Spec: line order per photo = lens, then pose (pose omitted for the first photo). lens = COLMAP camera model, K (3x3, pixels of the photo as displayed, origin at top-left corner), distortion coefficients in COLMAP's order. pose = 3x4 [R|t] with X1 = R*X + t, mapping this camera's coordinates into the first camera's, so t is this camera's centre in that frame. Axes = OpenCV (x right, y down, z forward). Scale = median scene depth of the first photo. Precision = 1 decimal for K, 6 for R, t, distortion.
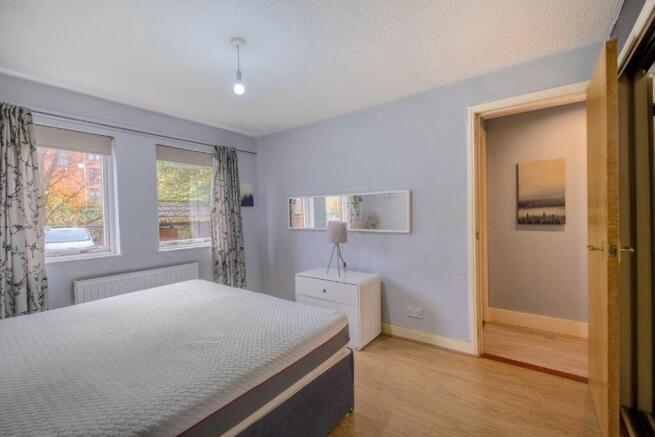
lens RADIAL K [[287.2, 0, 324.9], [0, 287.2, 218.0], [0, 0, 1]] dist [-0.000927, 0.000111]
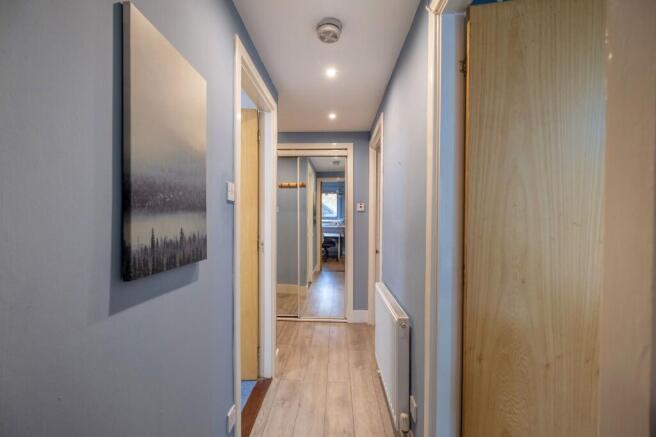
lens RADIAL K [[287.6, 0, 325.4], [0, 287.6, 218.0], [0, 0, 1]] dist [-0.000927, 0.000111]
pose [[-0.574868, 0.015424, 0.818101, 0.264562], [0.019007, 0.999804, -0.005494, -0.015697], [-0.818026, 0.012391, -0.575048, 0.650639]]
